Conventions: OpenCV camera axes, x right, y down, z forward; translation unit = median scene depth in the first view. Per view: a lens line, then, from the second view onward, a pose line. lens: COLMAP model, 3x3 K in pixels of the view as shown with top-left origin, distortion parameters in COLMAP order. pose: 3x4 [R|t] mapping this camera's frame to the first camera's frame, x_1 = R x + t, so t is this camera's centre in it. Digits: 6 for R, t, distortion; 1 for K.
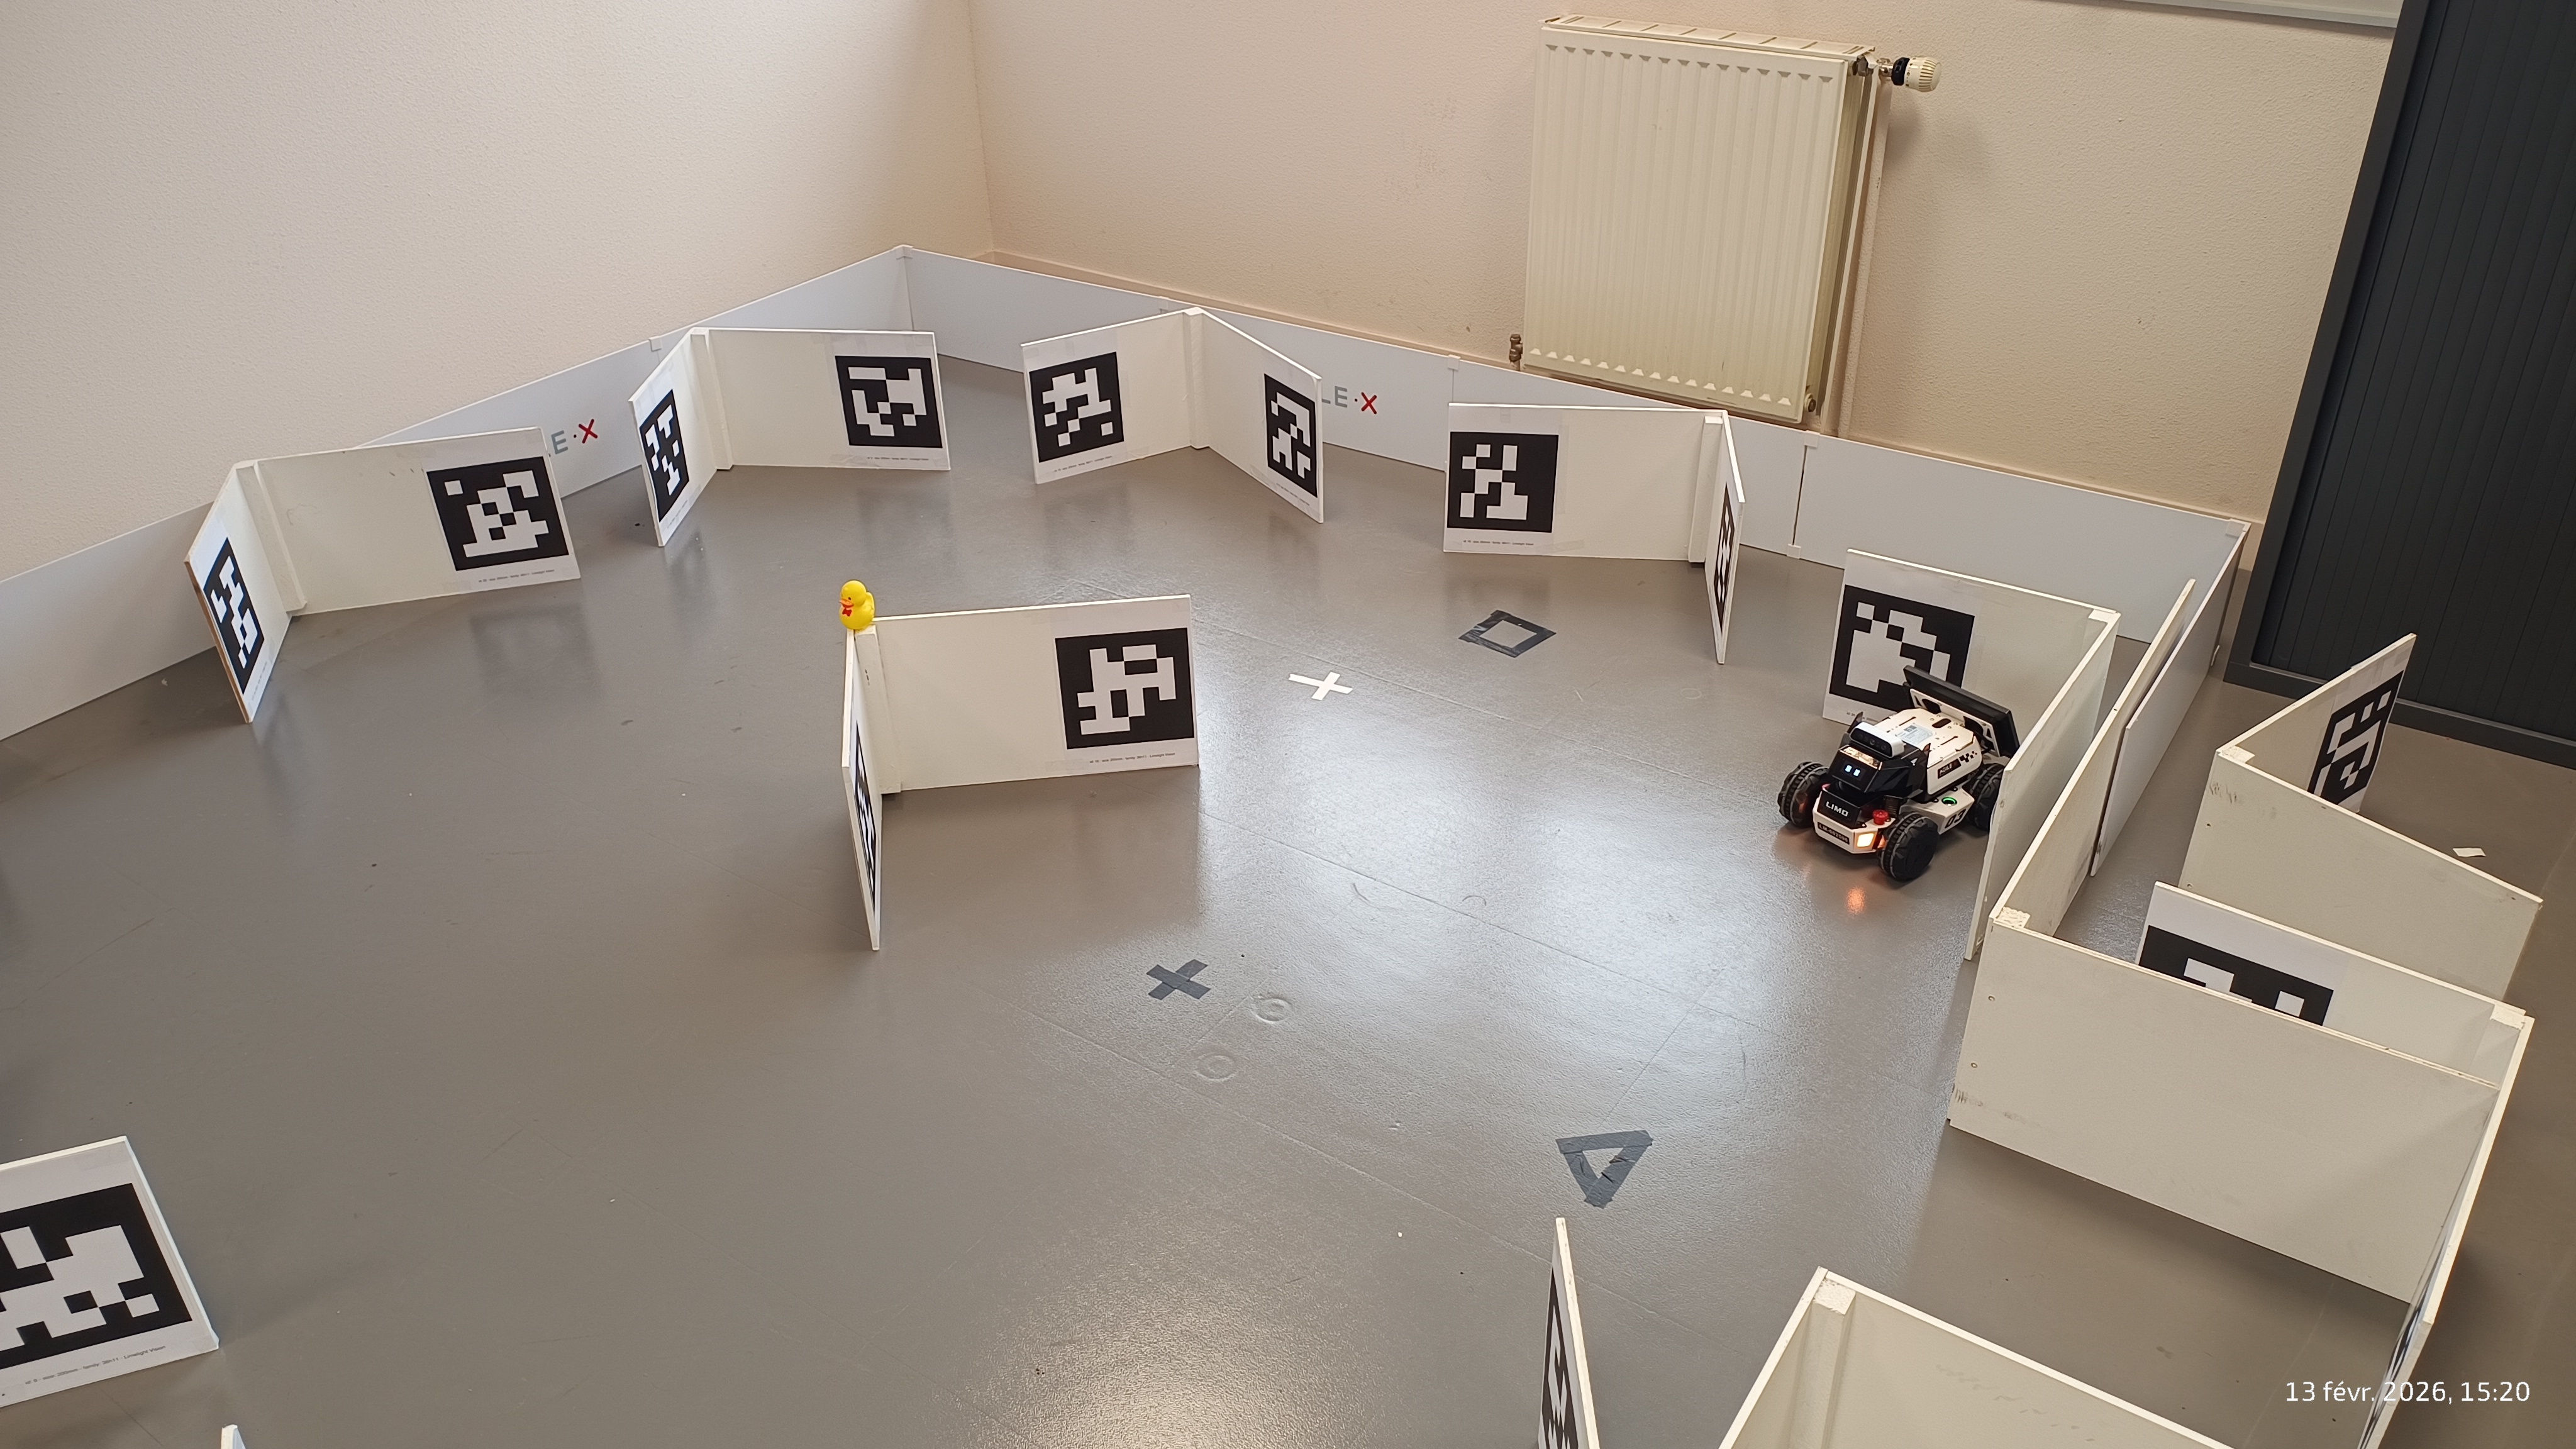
lens RADIAL K [[1869.3, 0, 1310.6], [0, 1869.3, 741.0], [0, 0, 1]] dist [0.068241, -0.130609]
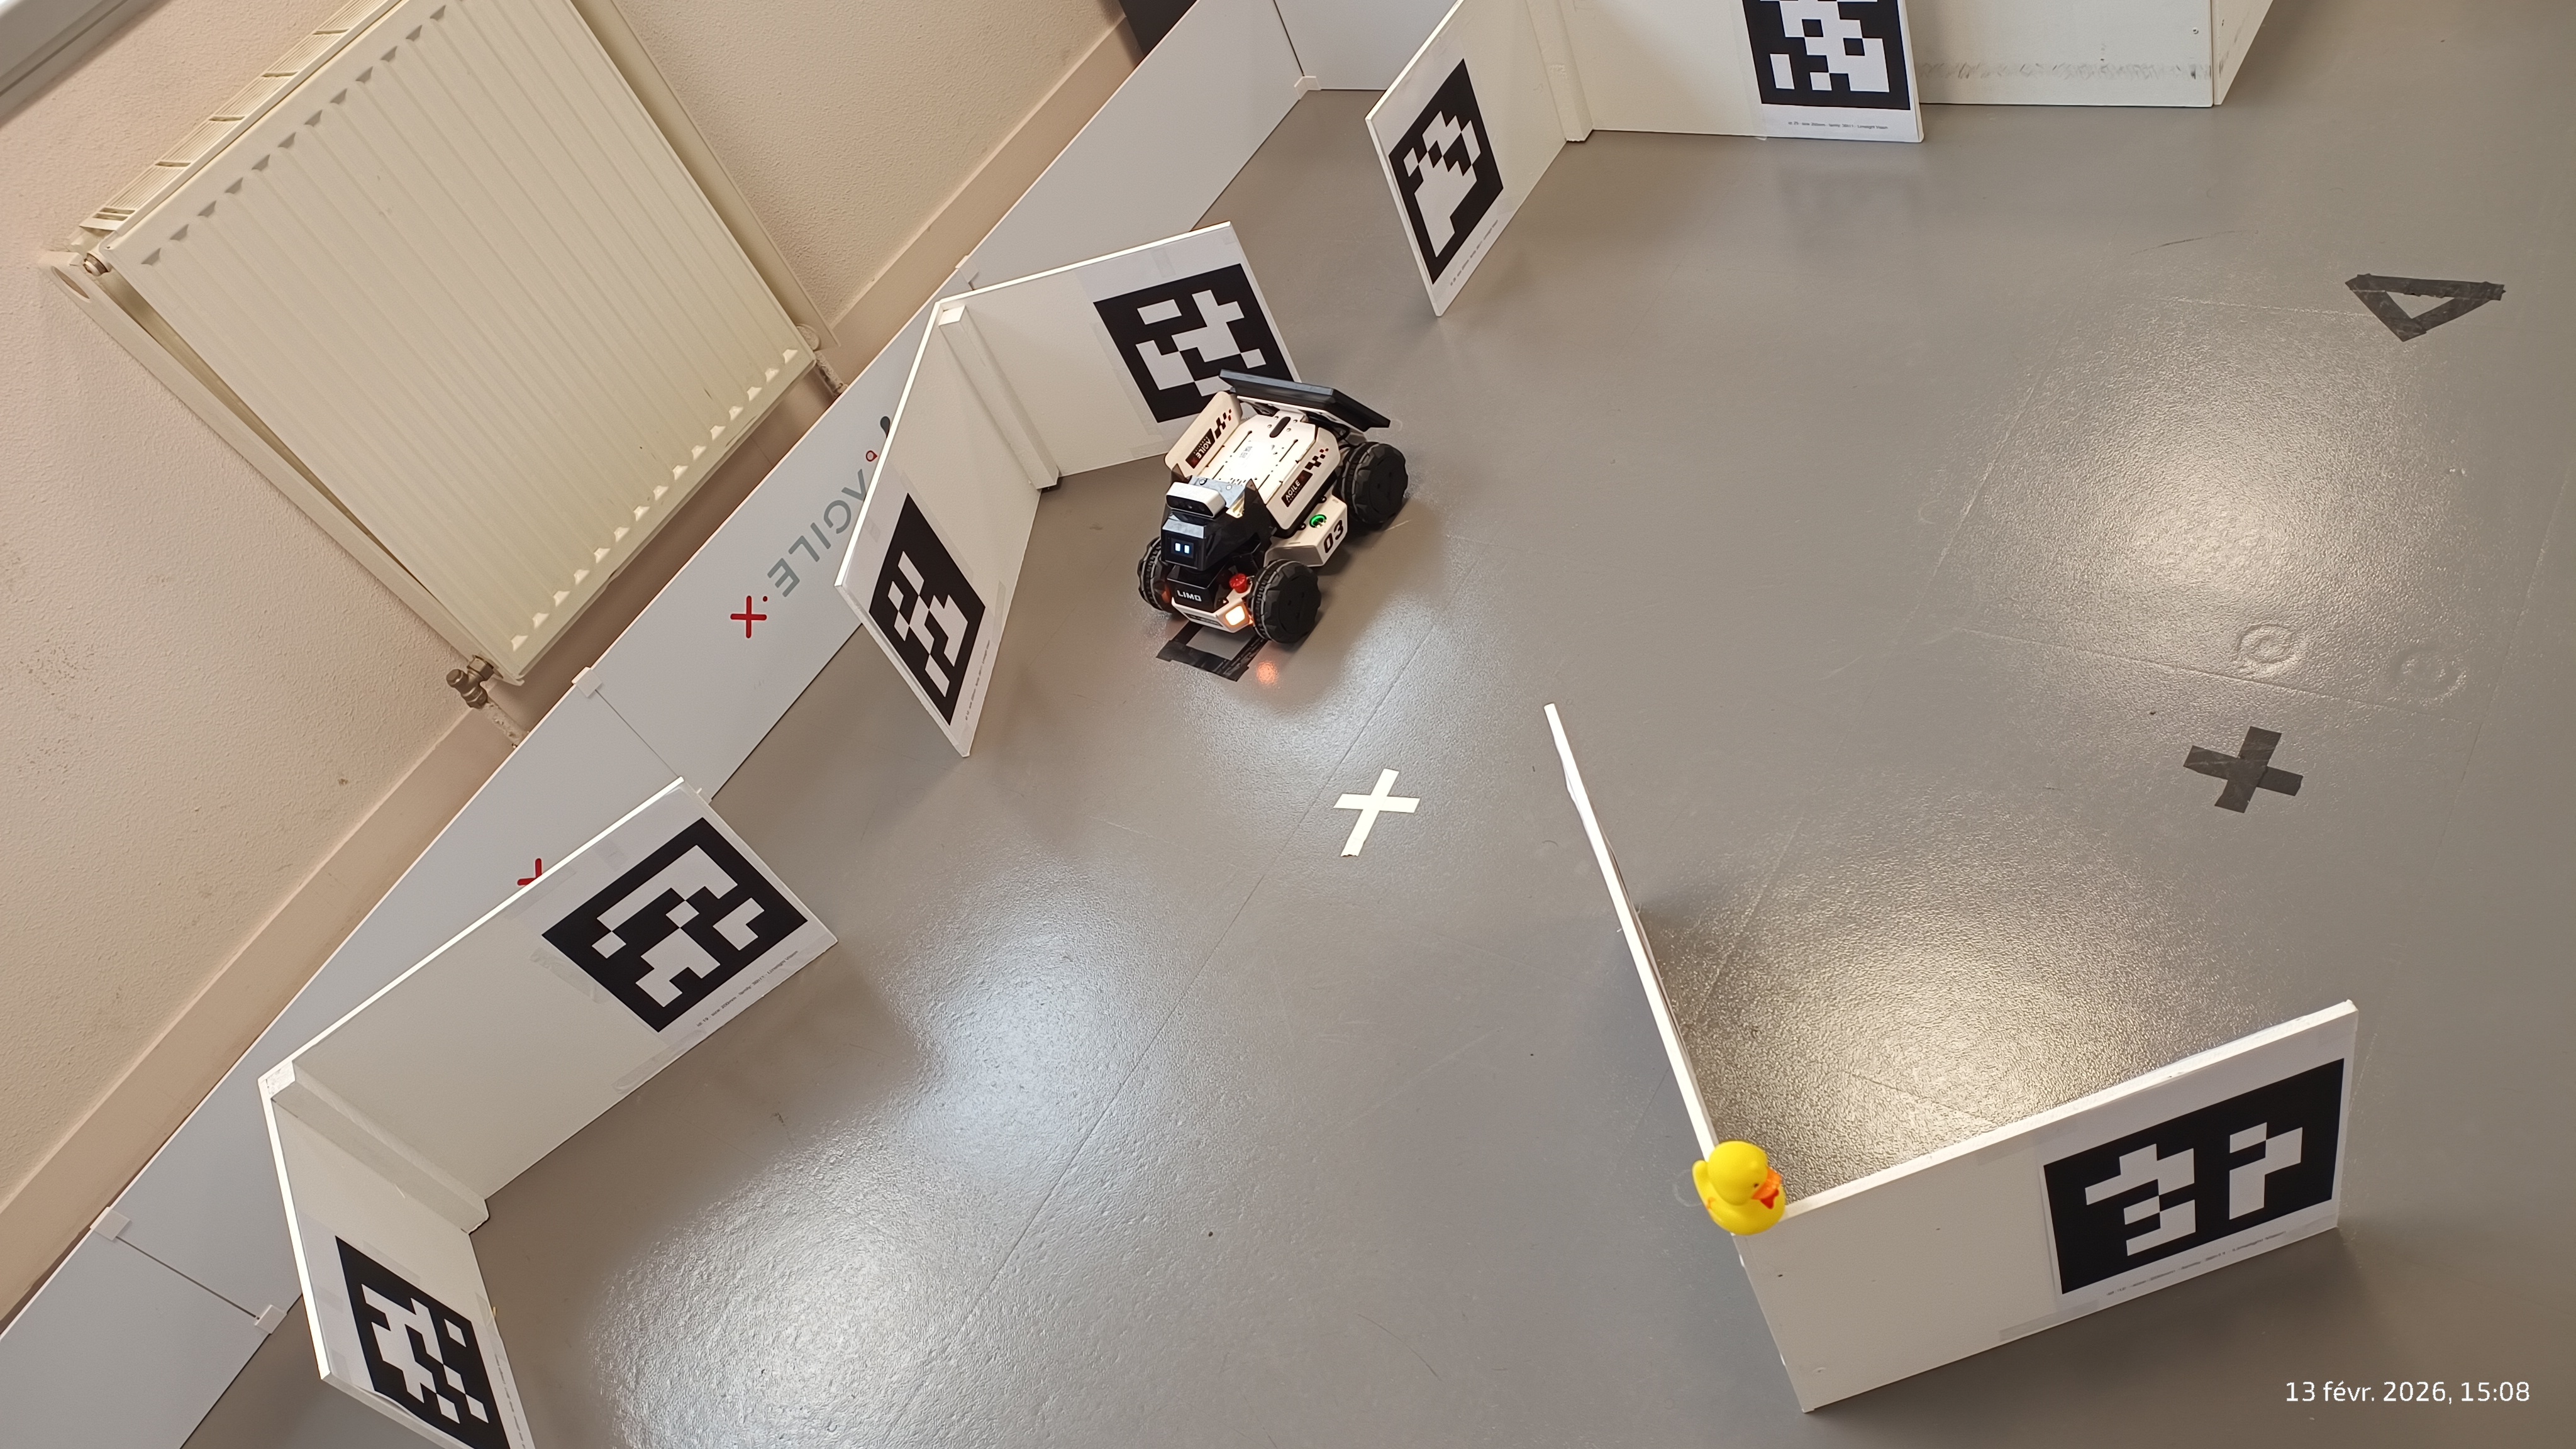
lens RADIAL K [[1869.3, 0, 1287.3], [0, 1869.3, 738.3], [0, 0, 1]] dist [0.068241, -0.130609]
pose [[-0.007106, -0.731020, 0.682319, -0.367244], [0.789377, 0.414774, 0.452600, -0.315296], [-0.613868, 0.541823, 0.574103, 0.594241]]
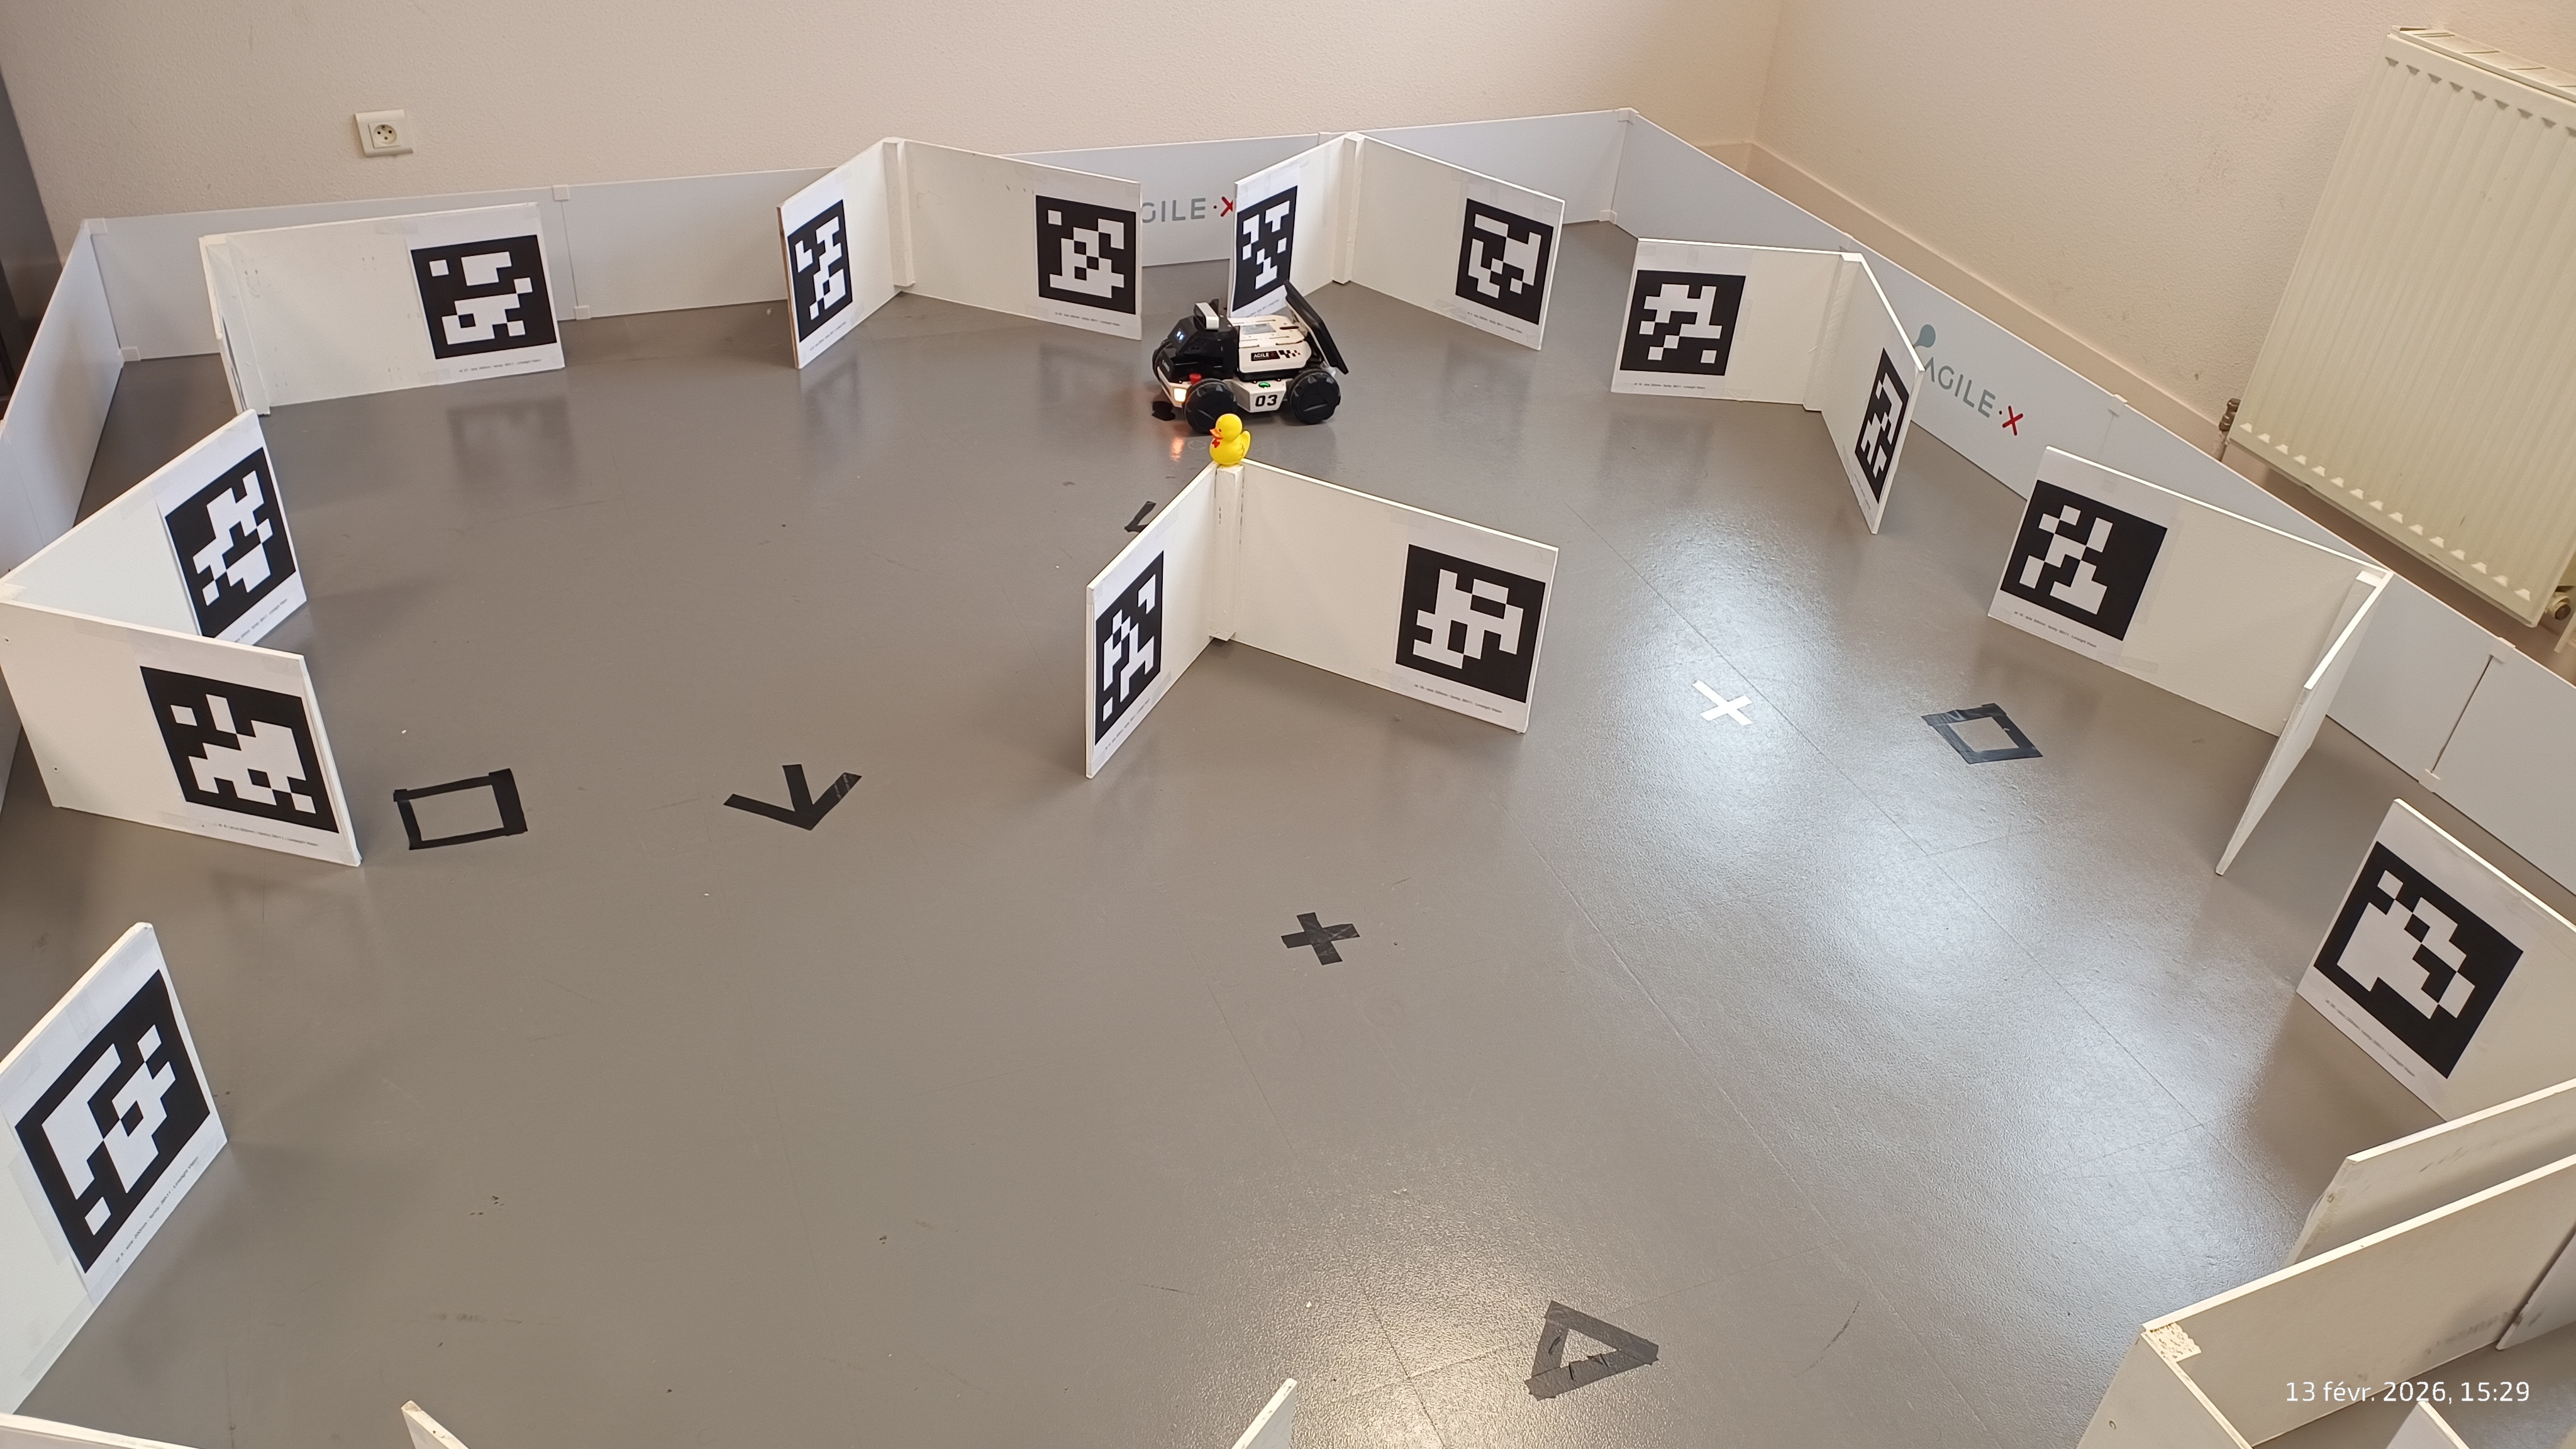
lens RADIAL K [[1869.3, 0, 1301.7], [0, 1869.3, 744.6], [0, 0, 1]] dist [0.068241, -0.130609]
pose [[0.833608, 0.383767, -0.397265, 0.178456], [-0.357310, 0.923129, 0.141996, -0.060924], [0.421221, 0.023578, 0.906652, 0.123248]]
